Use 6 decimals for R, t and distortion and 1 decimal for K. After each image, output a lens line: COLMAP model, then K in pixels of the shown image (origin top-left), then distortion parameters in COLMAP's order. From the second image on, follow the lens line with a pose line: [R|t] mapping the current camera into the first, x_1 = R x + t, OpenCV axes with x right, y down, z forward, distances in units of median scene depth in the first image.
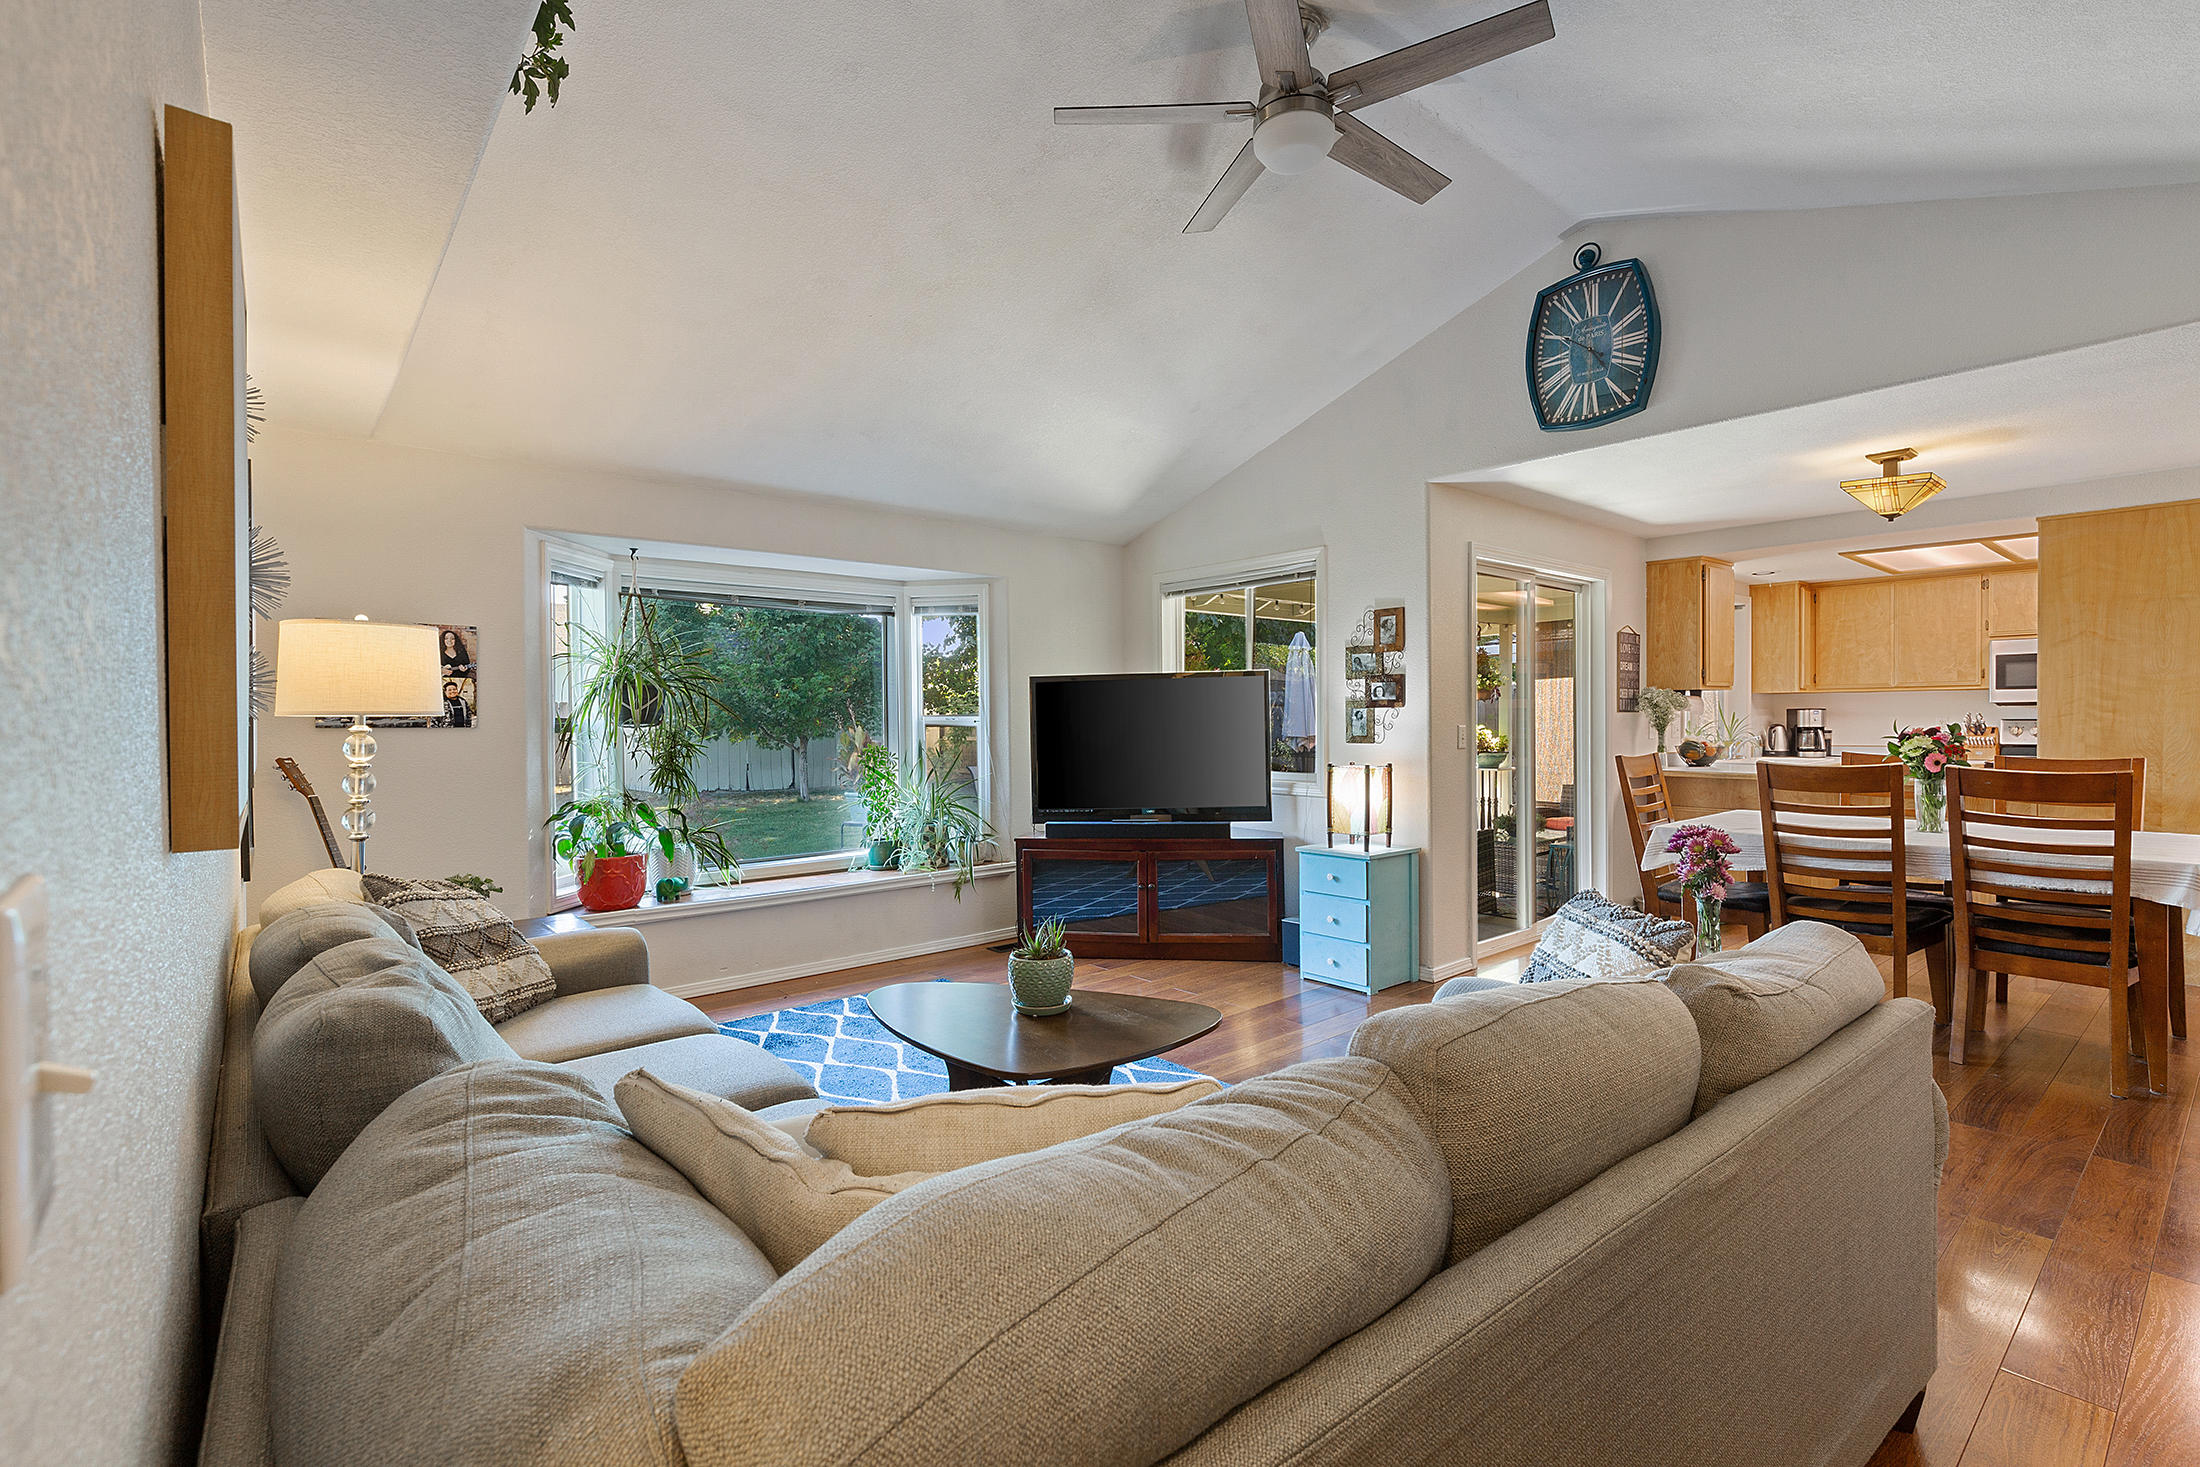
lens RADIAL K [[995.2, 0, 1089.0], [0, 995.2, 723.8], [0, 0, 1]] dist [-0.002427, 0.000523]
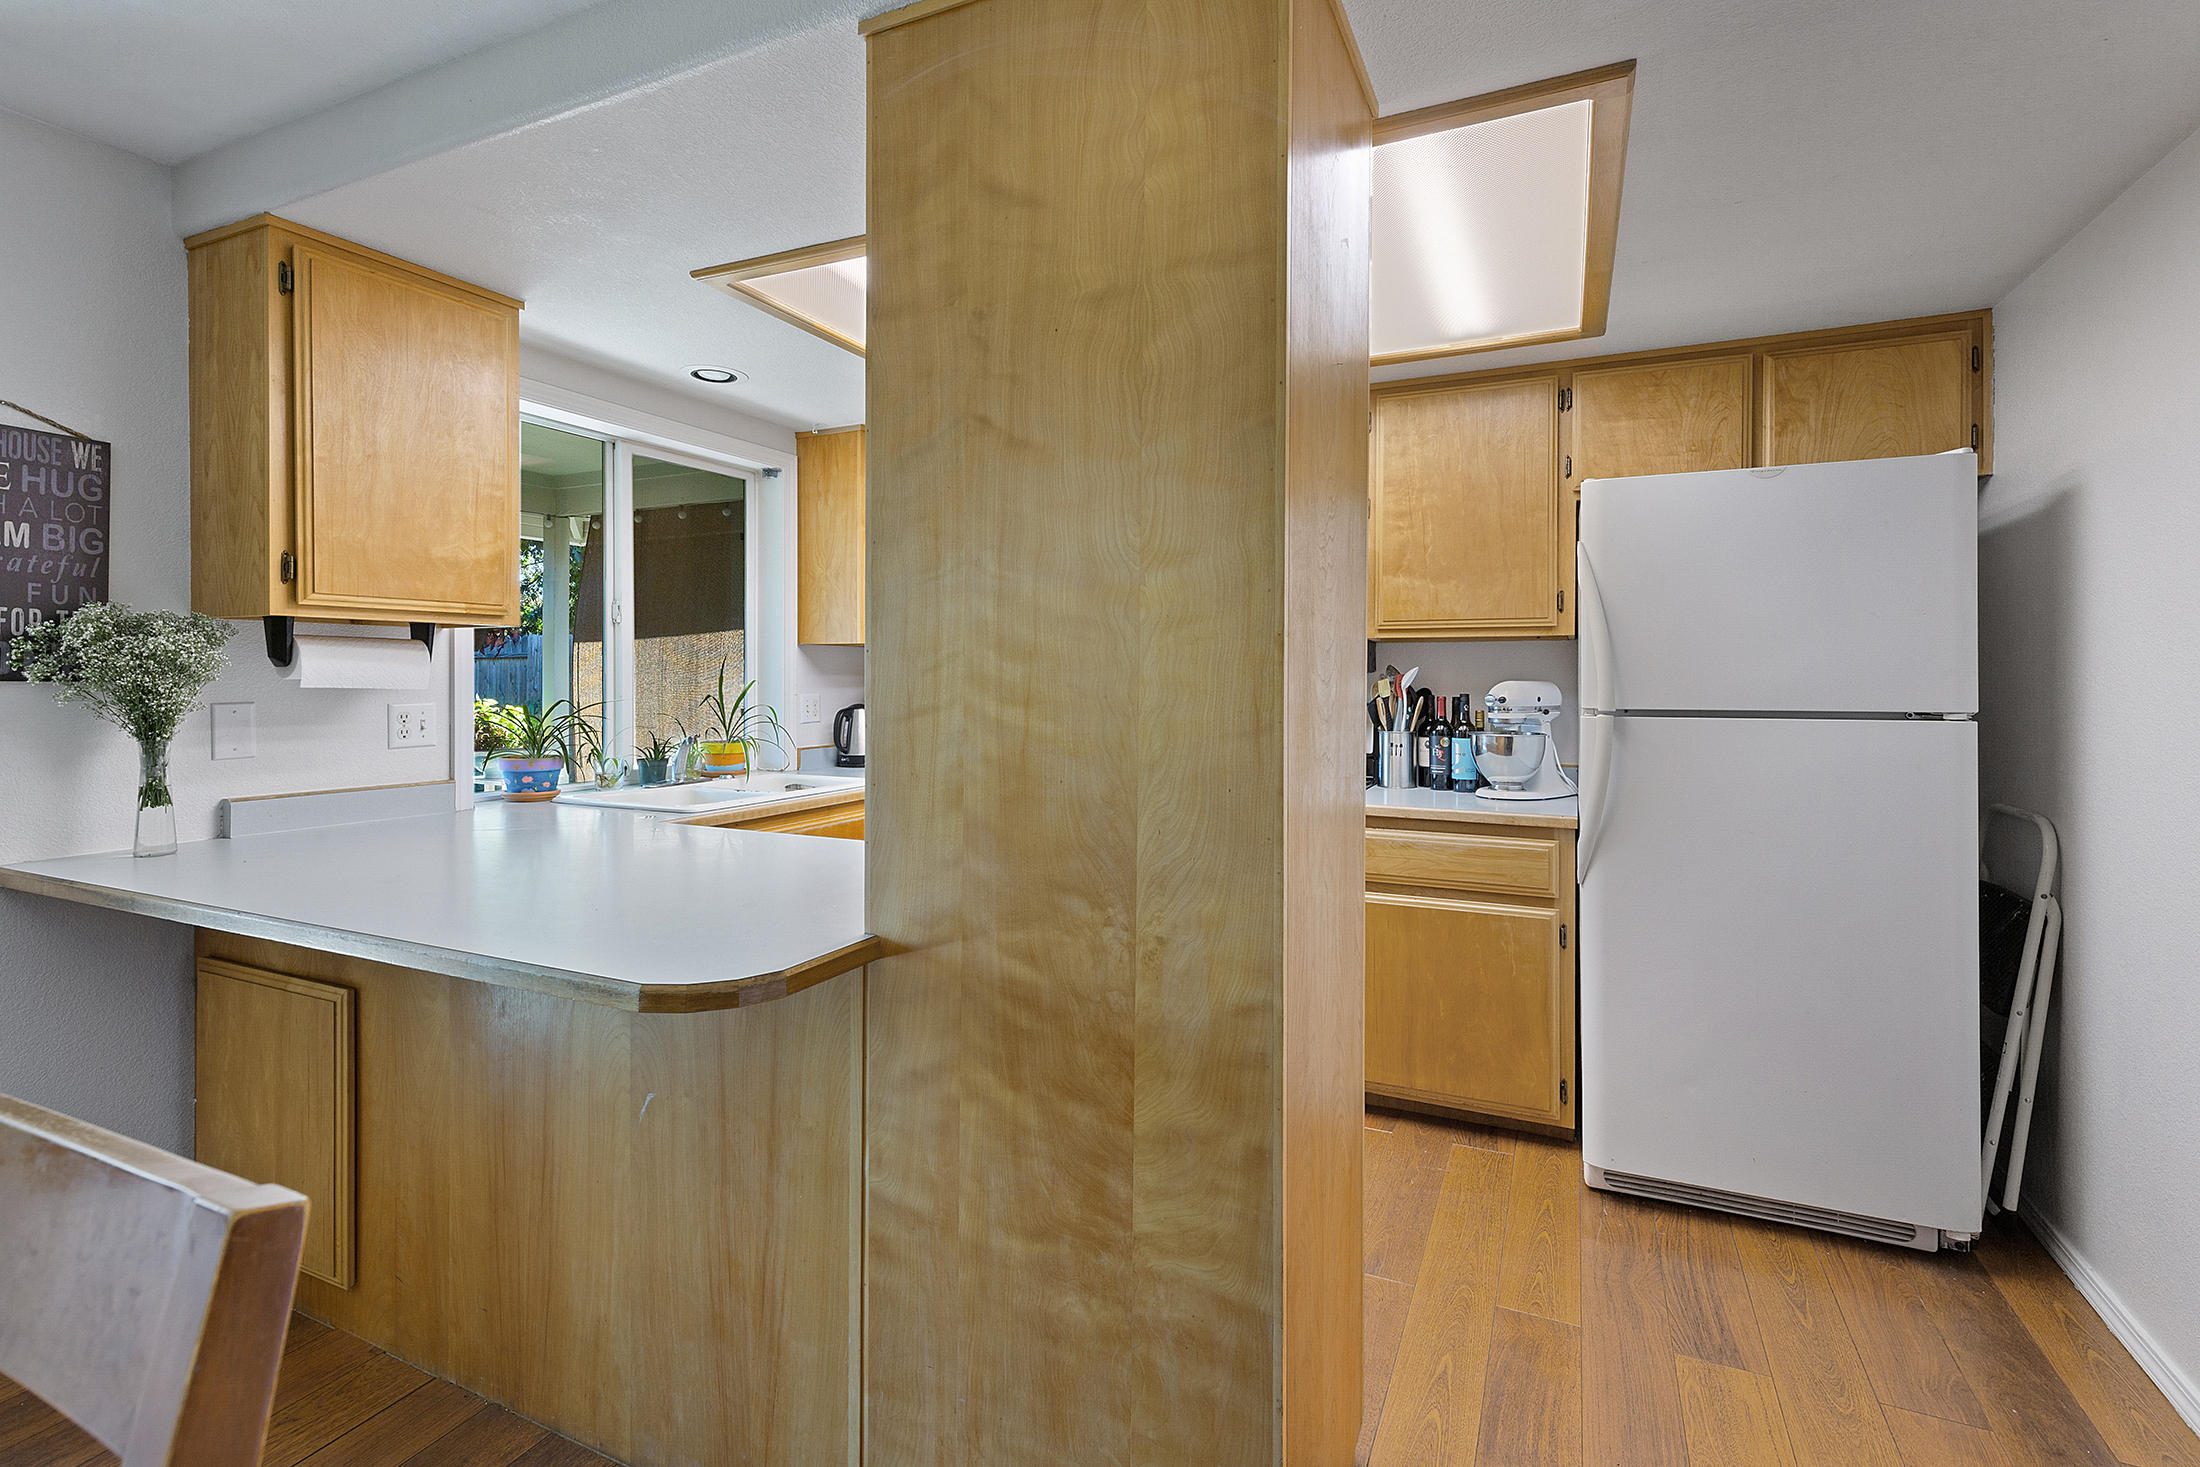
lens RADIAL K [[995.2, 0, 1114.3], [0, 995.2, 683.9], [0, 0, 1]] dist [-0.002427, 0.000523]
pose [[0.898263, 0.010721, 0.439327, 0.908263], [-0.010658, 0.999940, -0.002608, -0.016572], [-0.439329, -0.002340, 0.898323, 0.720562]]
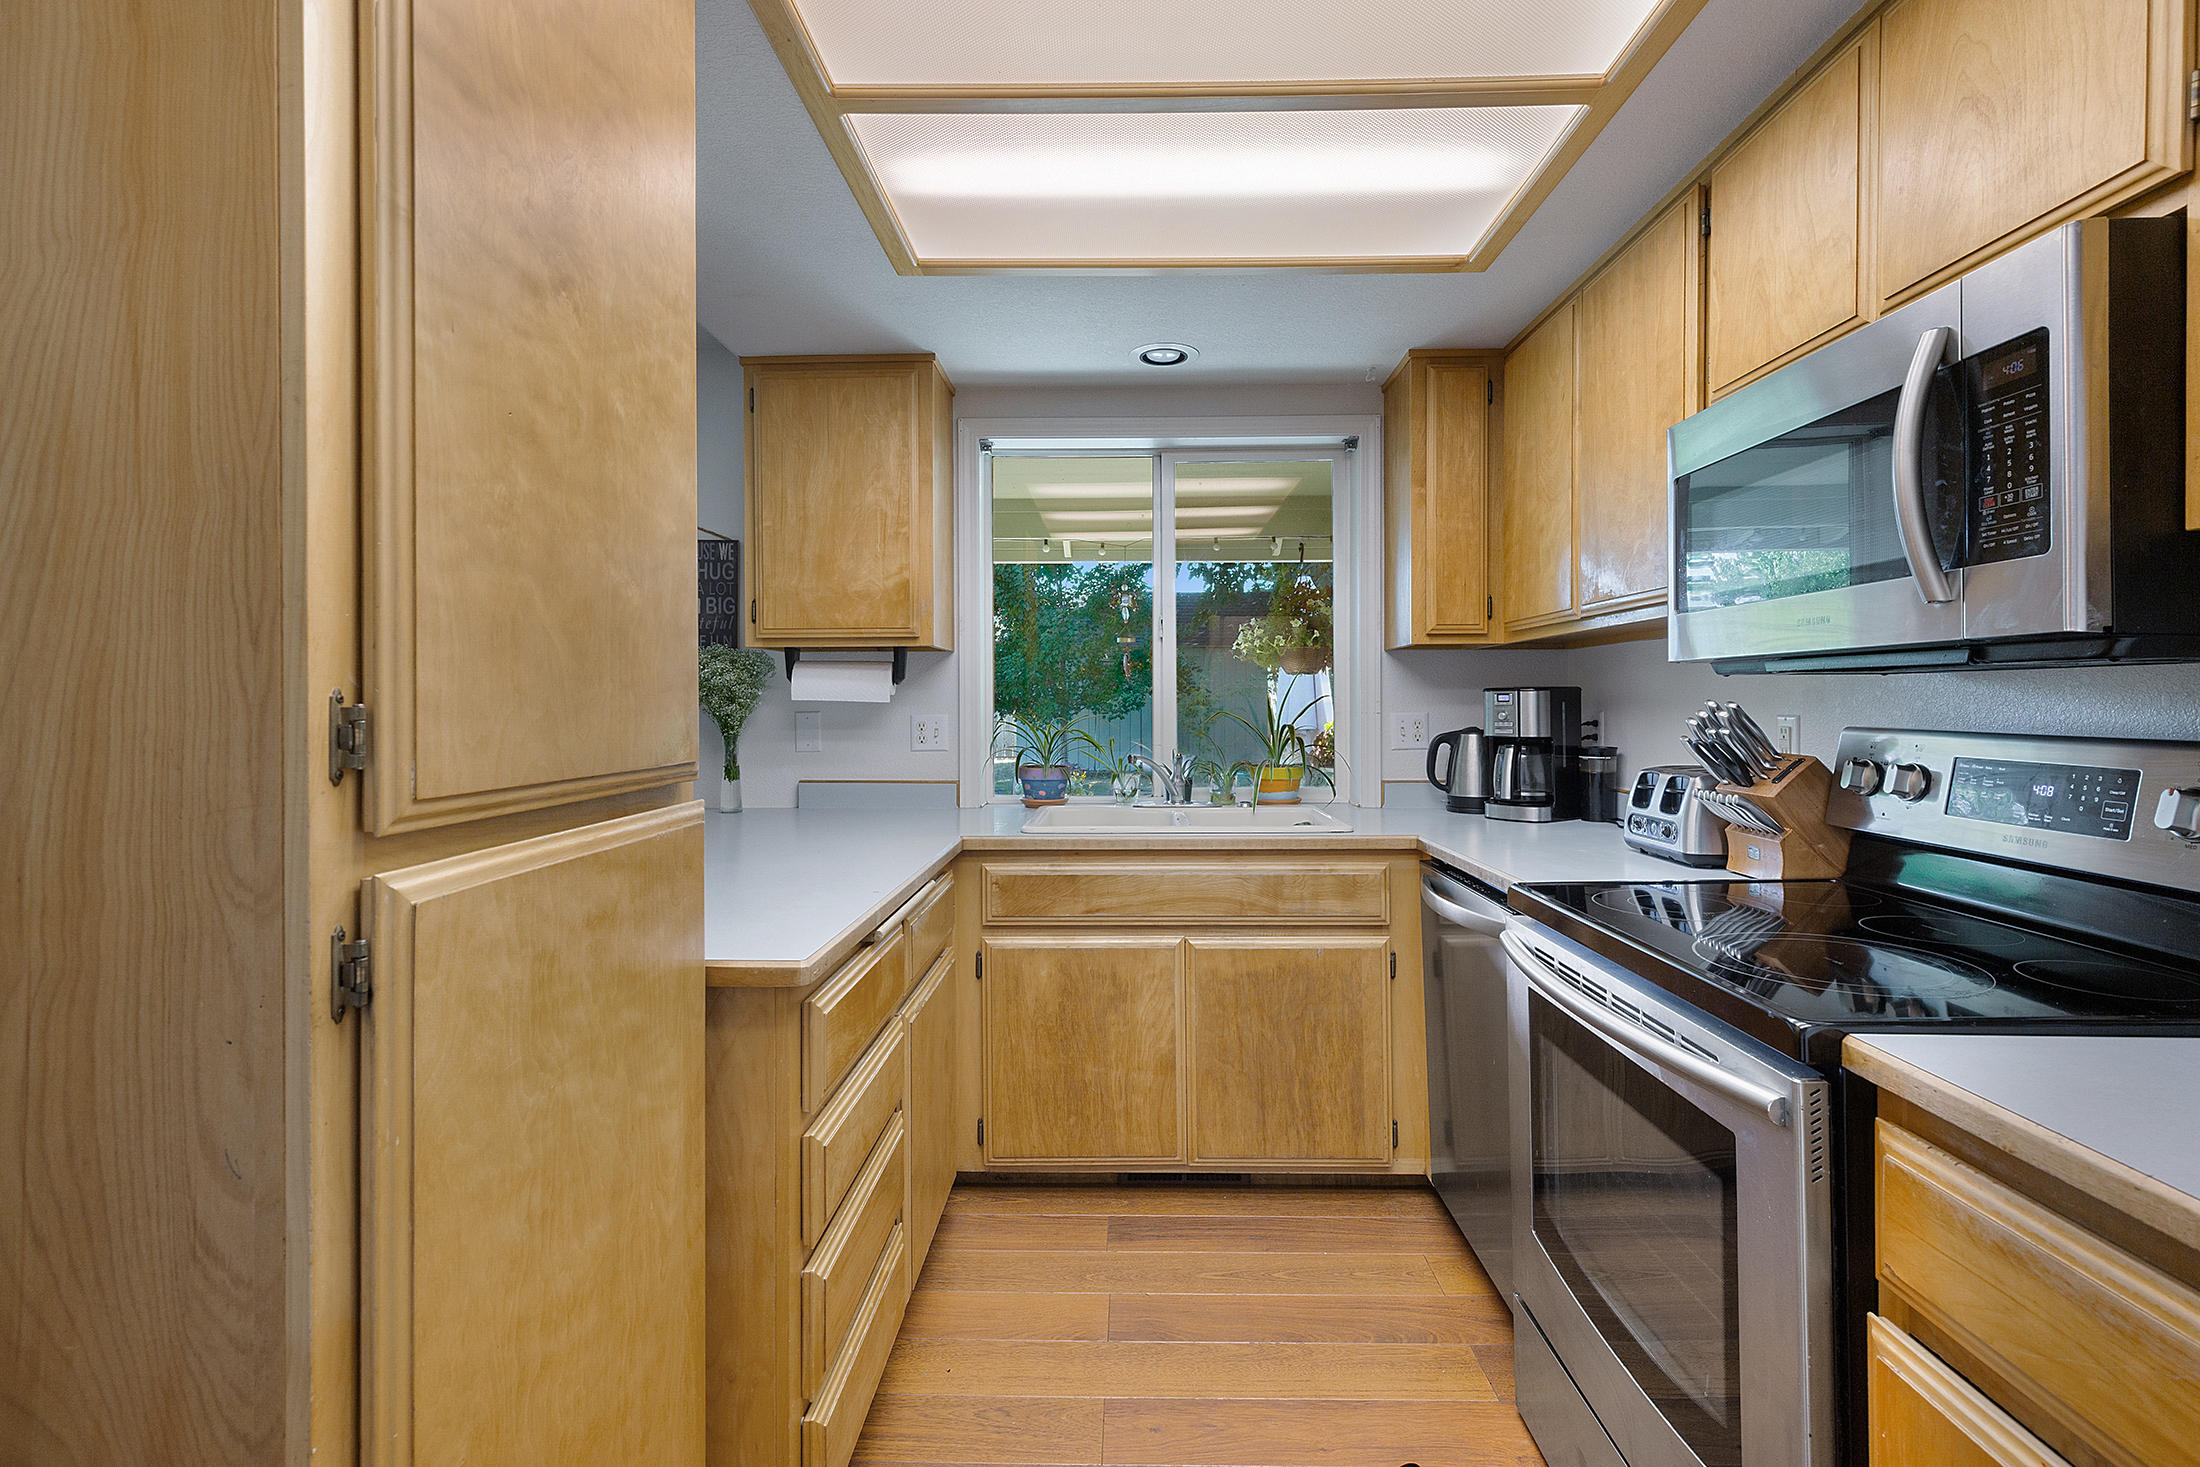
lens RADIAL K [[995.2, 0, 1104.2], [0, 995.2, 711.5], [0, 0, 1]] dist [-0.002427, 0.000523]
pose [[0.757631, 0.014081, -0.652532, 1.023244], [-0.009716, 0.999900, 0.010296, -0.015611], [0.652611, -0.001460, 0.757692, 0.786573]]
